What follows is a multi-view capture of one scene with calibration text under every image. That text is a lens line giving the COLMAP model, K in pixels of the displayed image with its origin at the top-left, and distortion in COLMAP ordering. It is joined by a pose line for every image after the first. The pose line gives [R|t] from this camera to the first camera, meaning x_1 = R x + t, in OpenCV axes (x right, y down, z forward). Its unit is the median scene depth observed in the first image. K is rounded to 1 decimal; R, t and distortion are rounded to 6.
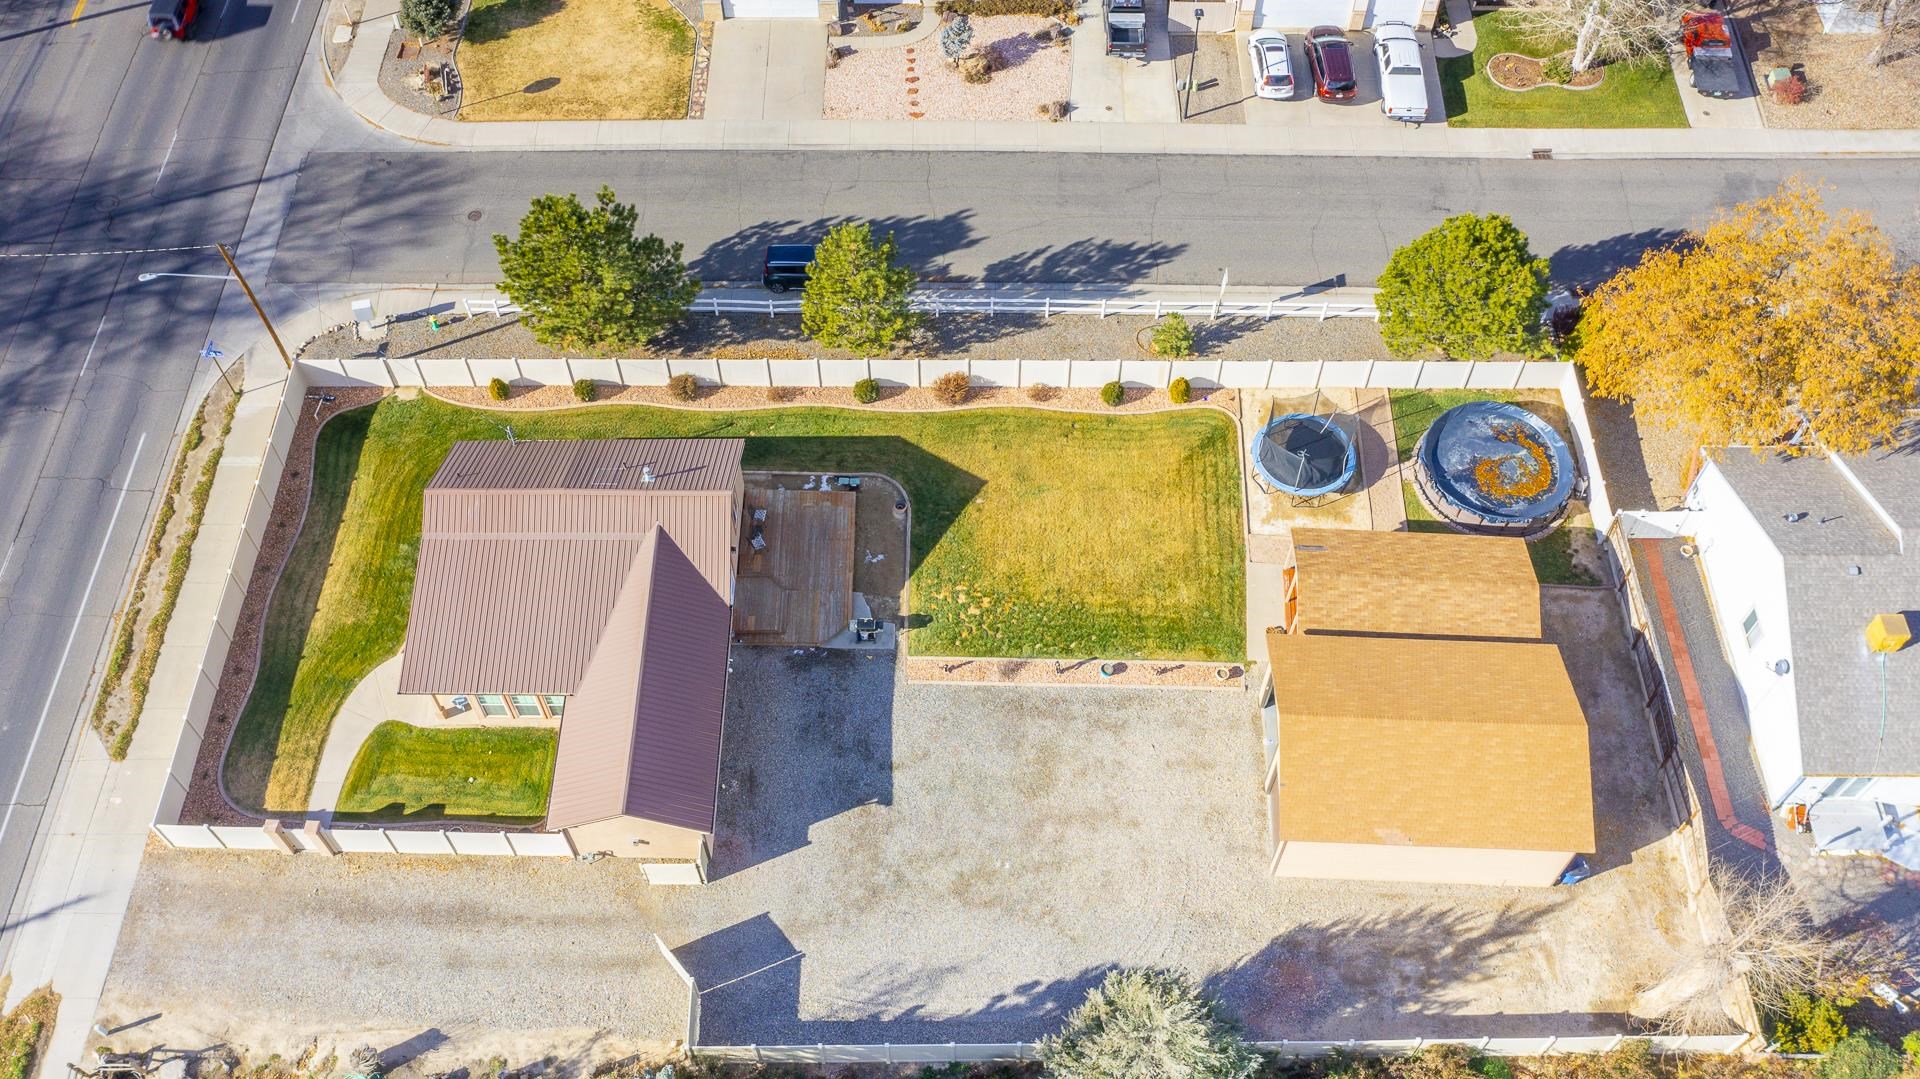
lens RADIAL K [[1685.5, 0, 960.0], [0, 1685.5, 539.5], [0, 0, 1]] dist [-0.012536, 0.017441]
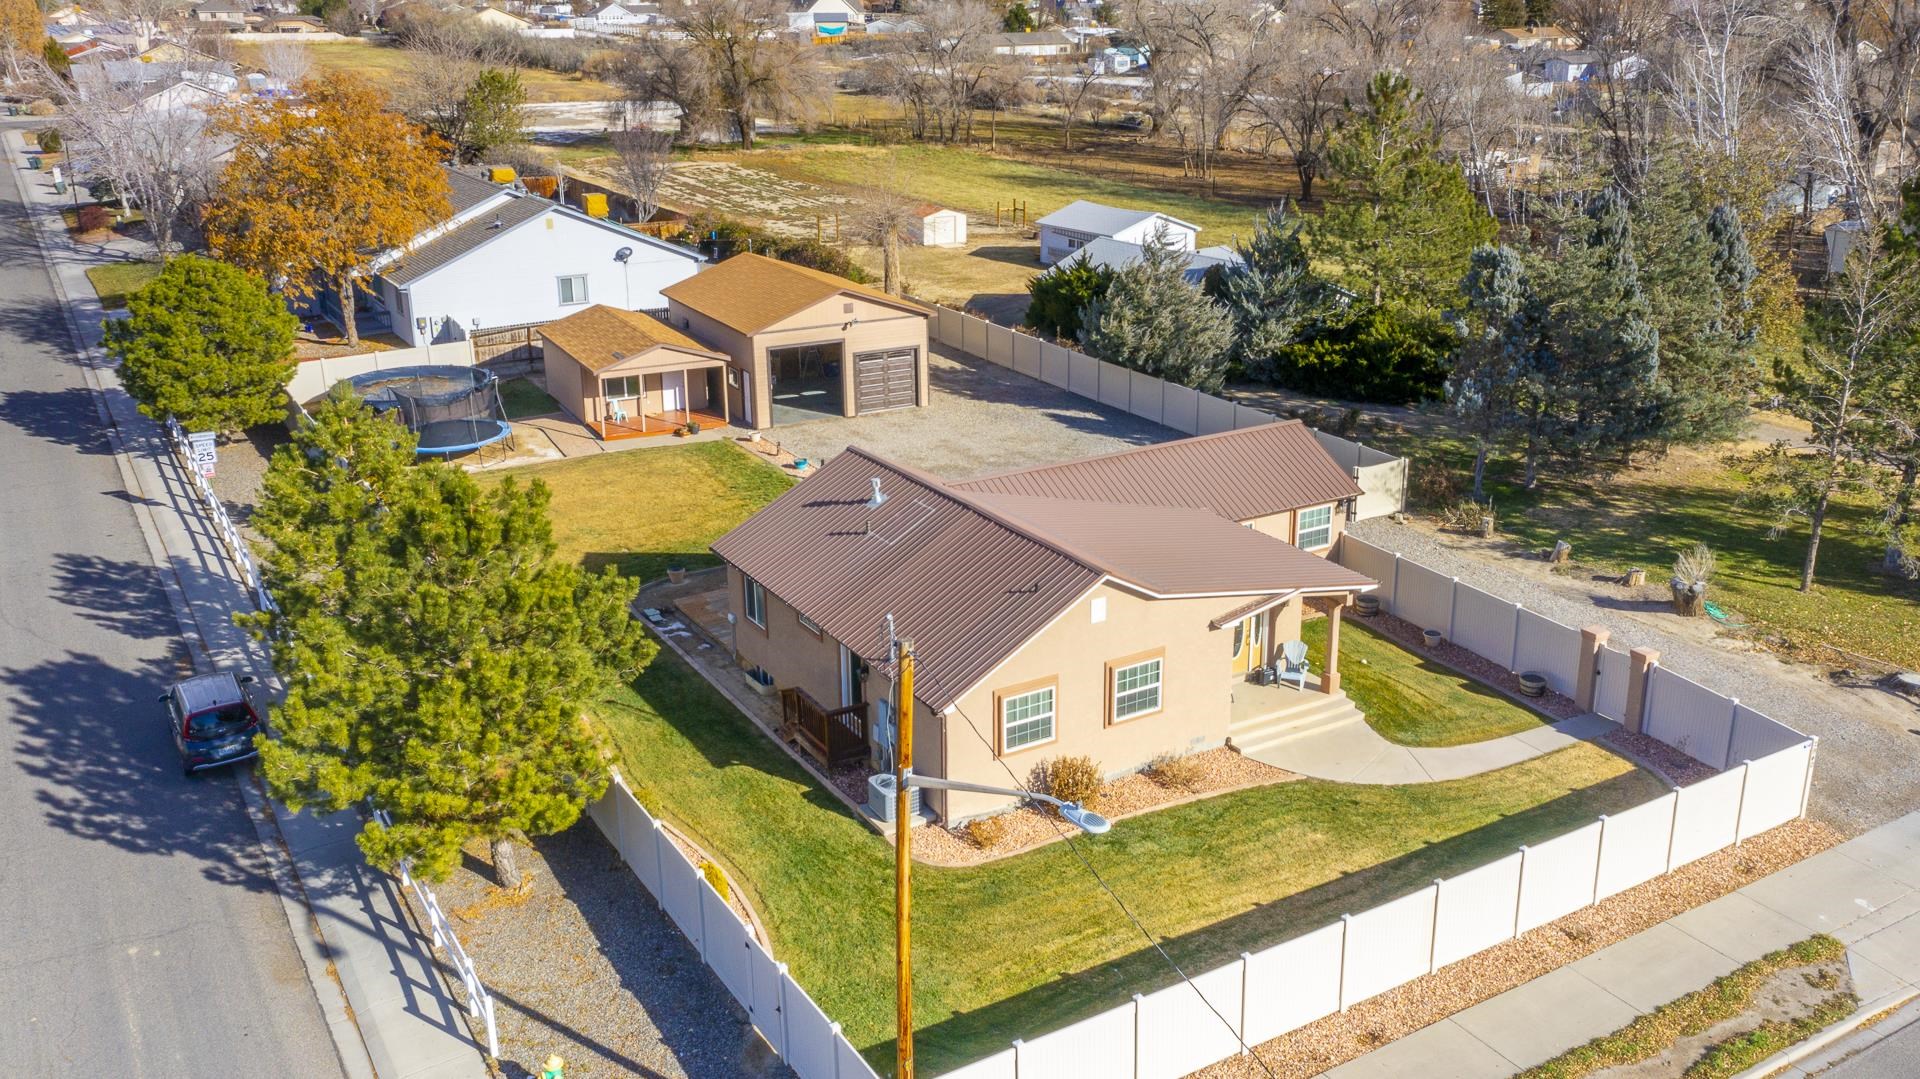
lens RADIAL K [[1643.1, 0, 1025.3], [0, 1643.1, 537.9], [0, 0, 1]] dist [-0.013245, 0.010135]
pose [[-0.538955, -0.271018, 0.797544, -0.710100], [0.696241, 0.389587, 0.602885, -0.364009], [-0.474105, 0.880211, -0.021276, 0.997414]]
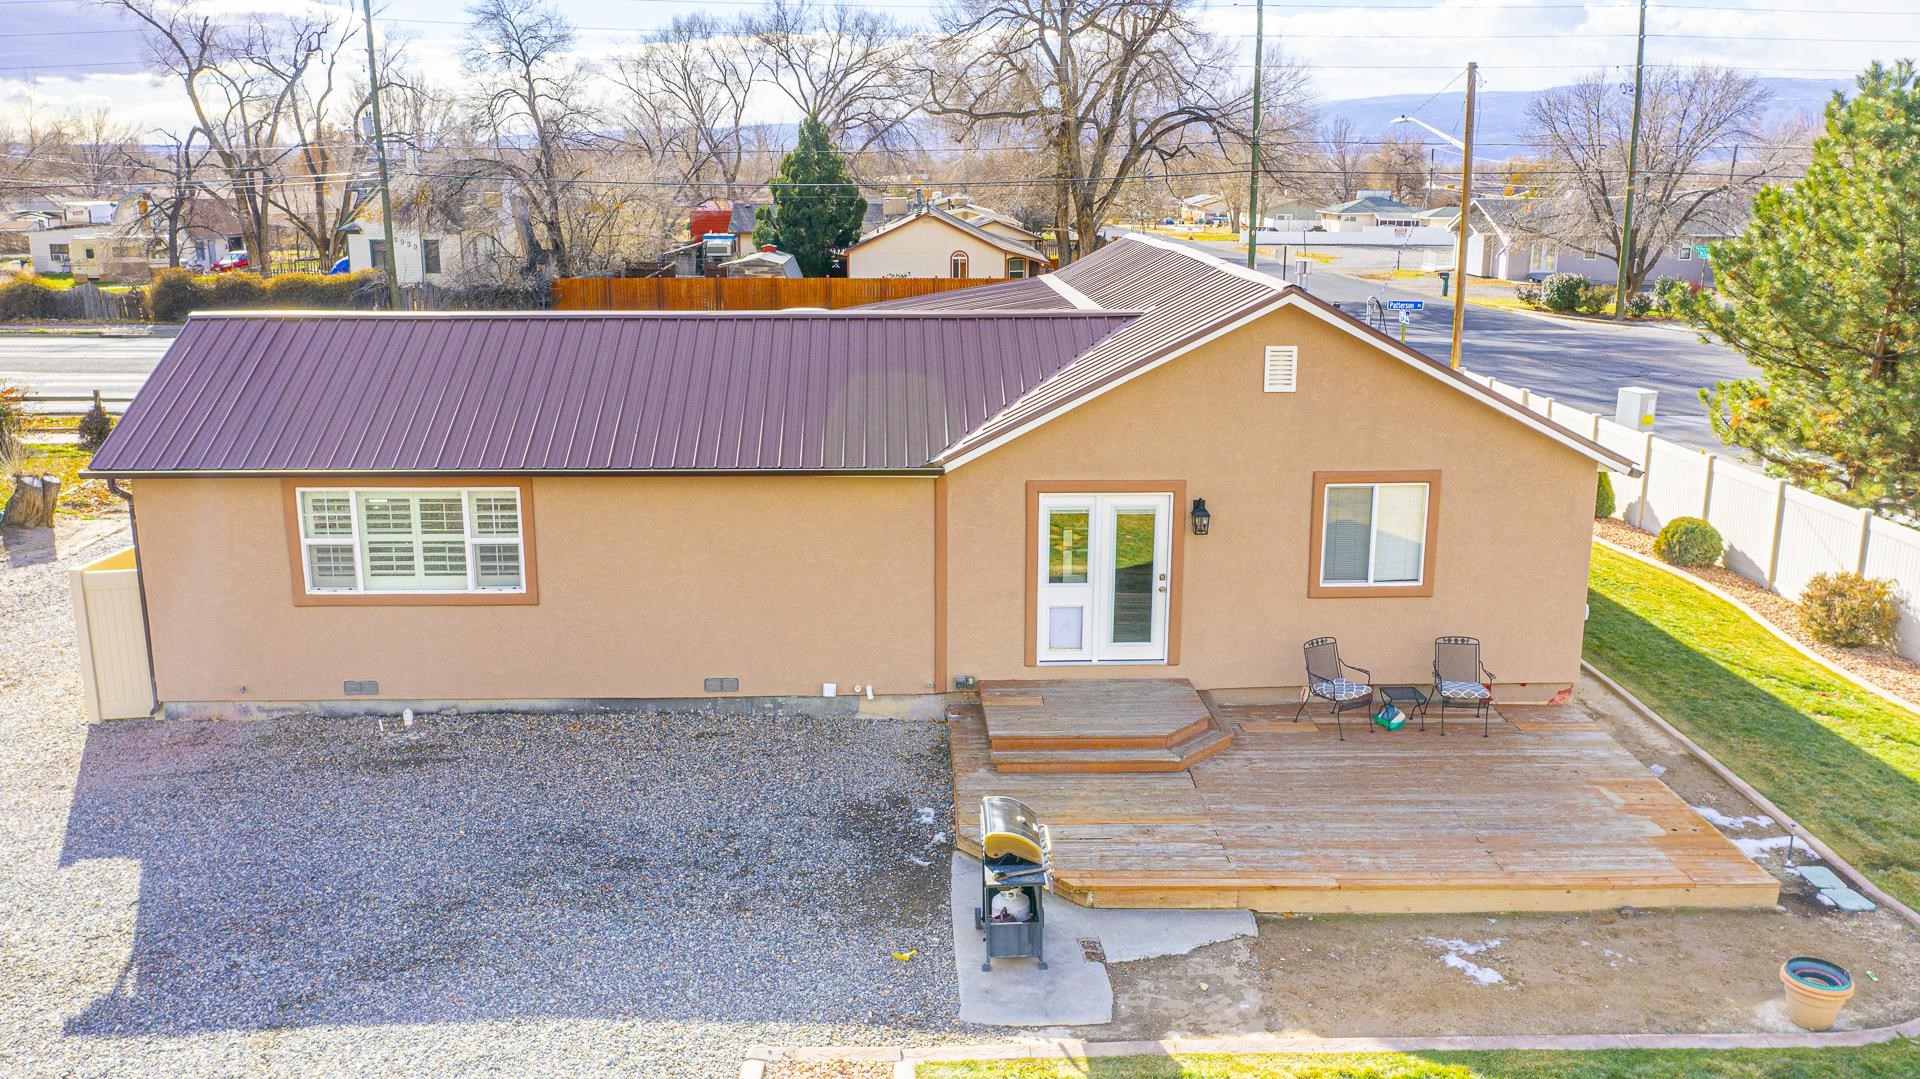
lens RADIAL K [[1528.7, 0, 952.1], [0, 1528.7, 529.3], [0, 0, 1]] dist [-0.007326, -0.003323]
pose [[0.039180, 0.224461, -0.973695, 0.123031], [-0.825729, 0.556017, 0.094950, 0.016899], [0.562704, 0.800288, 0.207129, 0.929462]]
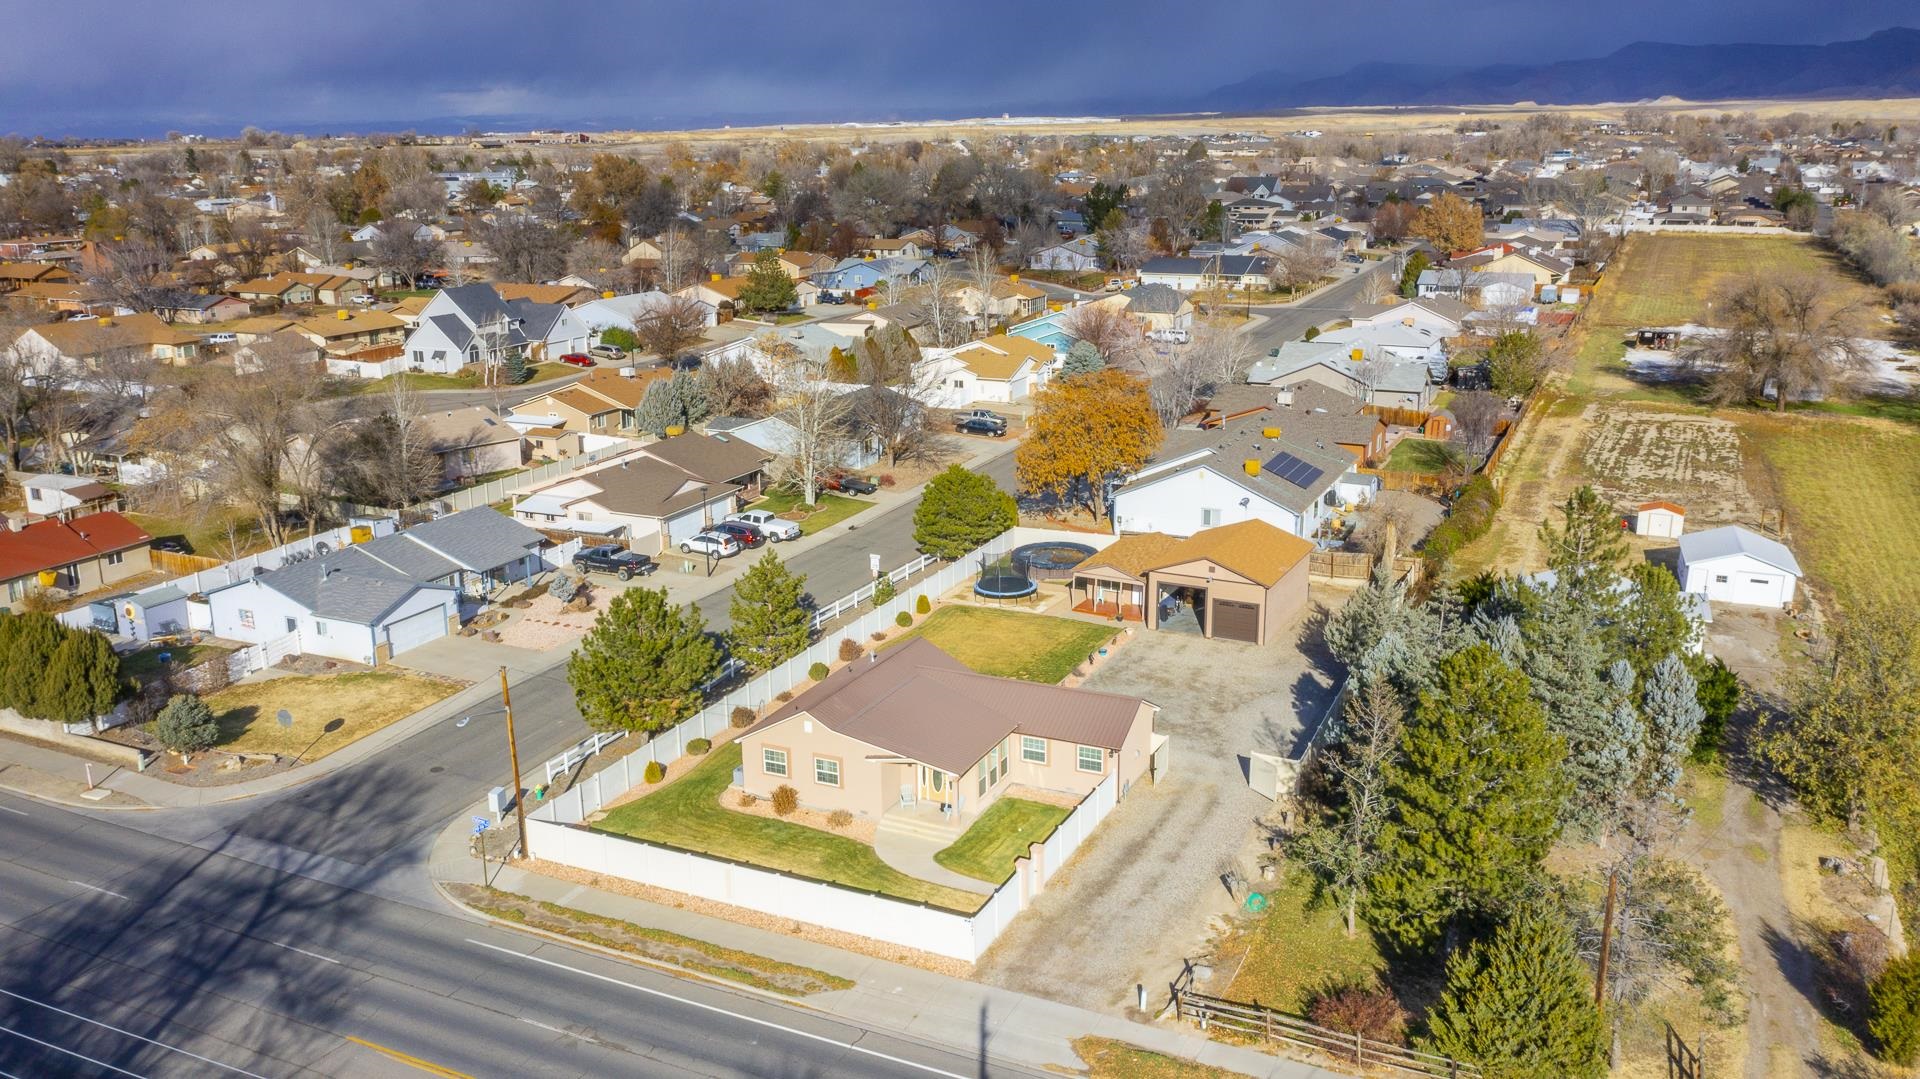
lens RADIAL K [[1525.6, 0, 960.0], [0, 1525.6, 539.5], [0, 0, 1]] dist [-0.013259, 0.009588]
pose [[0.418799, -0.238193, 0.876283, -1.170655], [0.754910, 0.627647, -0.190184, 0.180743], [-0.504696, 0.741163, 0.442673, 0.370303]]
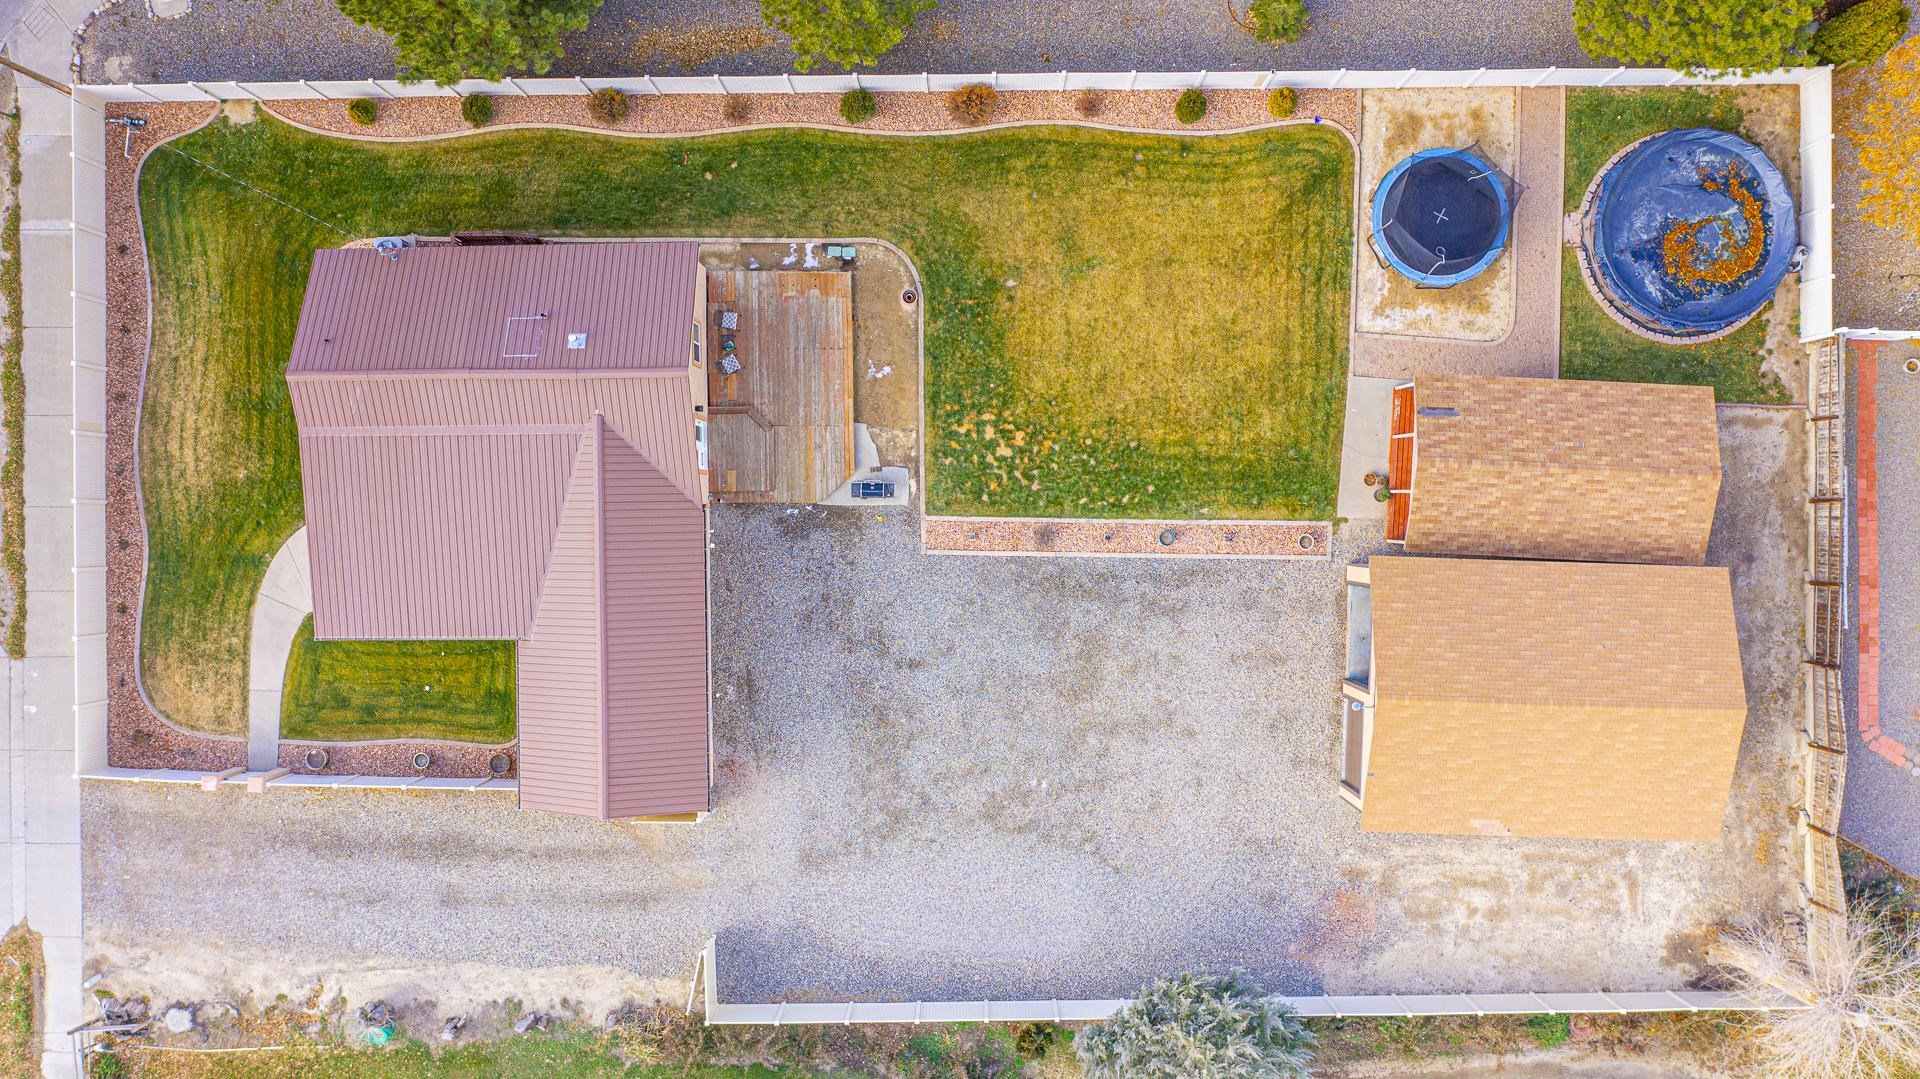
lens RADIAL K [[1525.6, 0, 960.0], [0, 1525.6, 539.5], [0, 0, 1]] dist [-0.013259, 0.009588]
pose [[0.999895, -0.011117, -0.009316, -0.007193], [0.014449, 0.819345, 0.573118, -0.352533], [0.001261, -0.573192, 0.819420, 0.385867]]
